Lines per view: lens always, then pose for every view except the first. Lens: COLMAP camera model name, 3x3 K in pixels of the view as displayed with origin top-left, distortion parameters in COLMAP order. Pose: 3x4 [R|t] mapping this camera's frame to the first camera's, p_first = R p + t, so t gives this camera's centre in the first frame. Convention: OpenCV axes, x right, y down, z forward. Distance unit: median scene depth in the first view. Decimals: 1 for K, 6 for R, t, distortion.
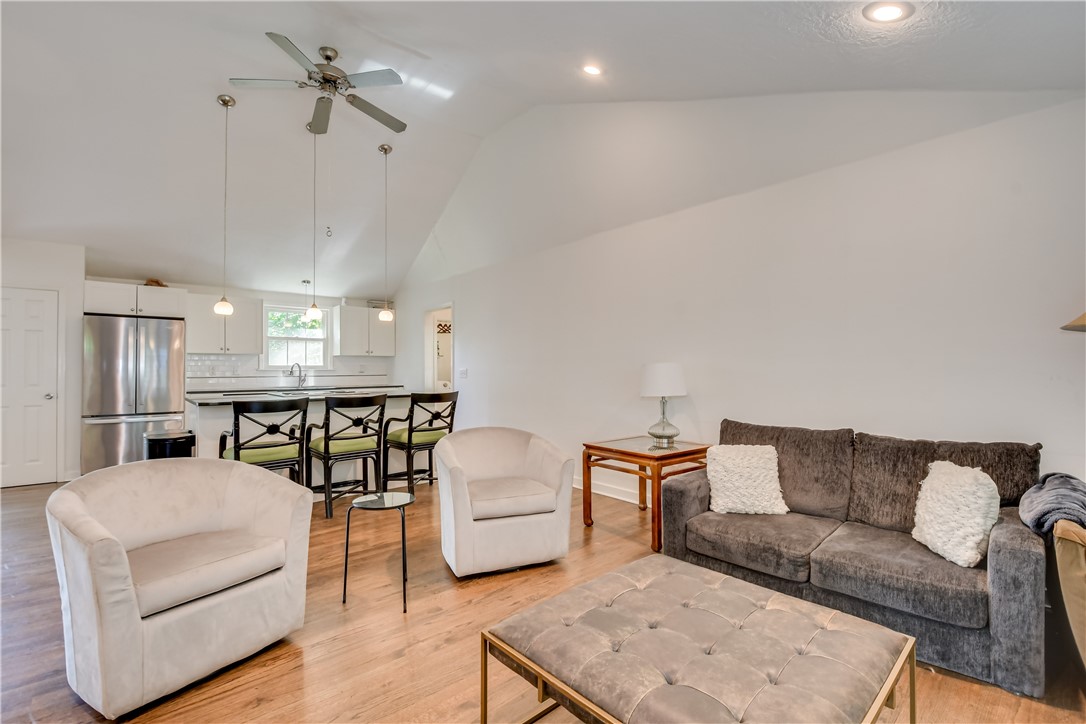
lens RADIAL K [[483.5, 0, 543.0], [0, 483.5, 362.0], [0, 0, 1]] dist [-0.000028, -0.015209]
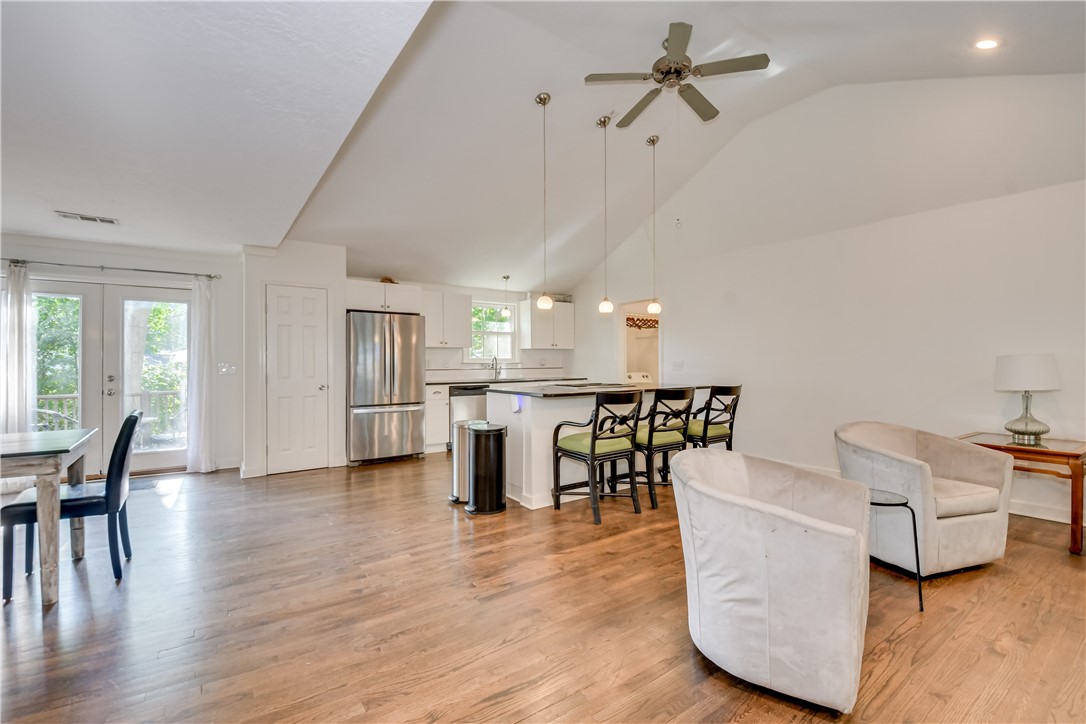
lens RADIAL K [[478.0, 0, 522.4], [0, 478.0, 363.6], [0, 0, 1]] dist [-0.012480, -0.000381]
pose [[0.991825, -0.000973, -0.127603, -0.432649], [0.003155, 0.999852, 0.016903, 0.001355], [0.127568, -0.017168, 0.991681, -0.016778]]
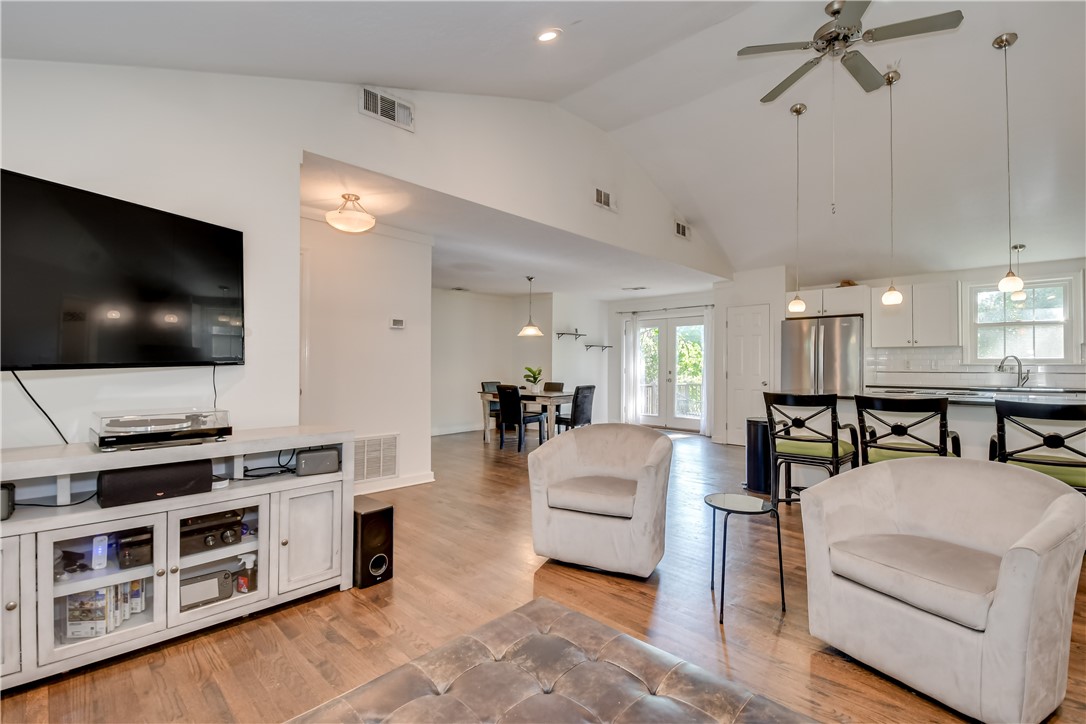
lens RADIAL K [[483.5, 0, 543.0], [0, 483.5, 362.0], [0, 0, 1]] dist [-0.000028, -0.015209]
pose [[0.063566, -0.001934, -0.997976, 0.273516], [0.013092, 0.999914, -0.001103, 0.004634], [0.997892, -0.012995, 0.063586, 0.274309]]
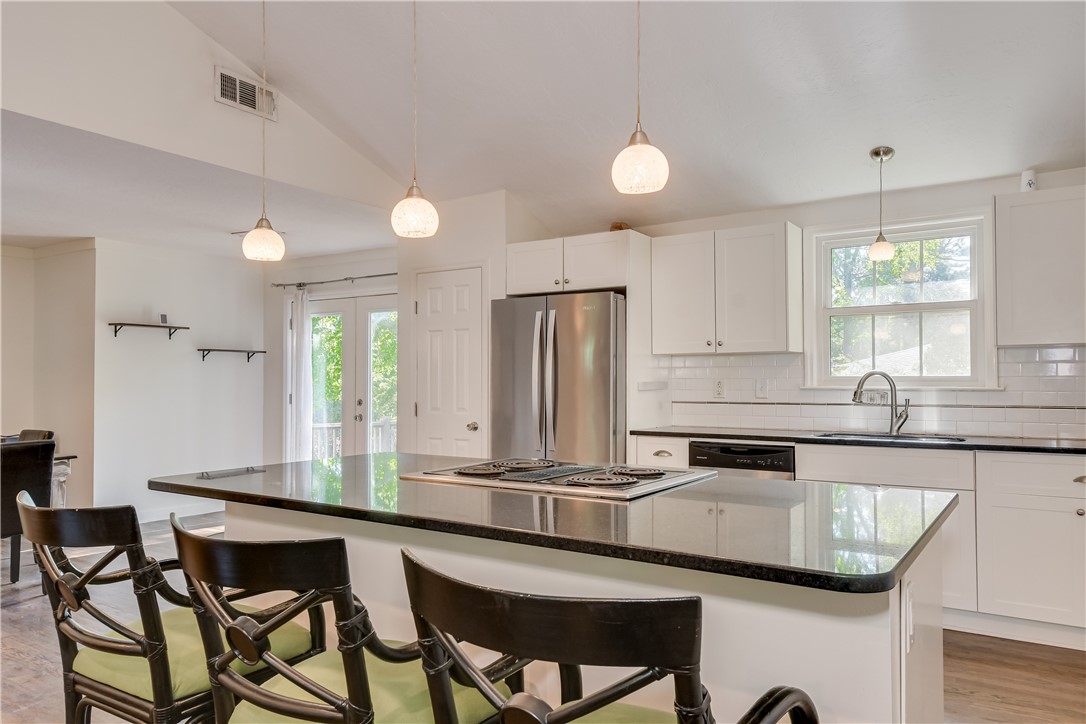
lens RADIAL K [[749.6, 0, 543.0], [0, 749.6, 362.0], [0, 0, 1]] dist [0.000869, 0.000182]
pose [[0.261530, -0.020614, -0.964975, 0.000261], [0.016761, 0.999718, -0.016814, 0.000819], [0.965050, -0.011776, 0.261802, 0.786676]]
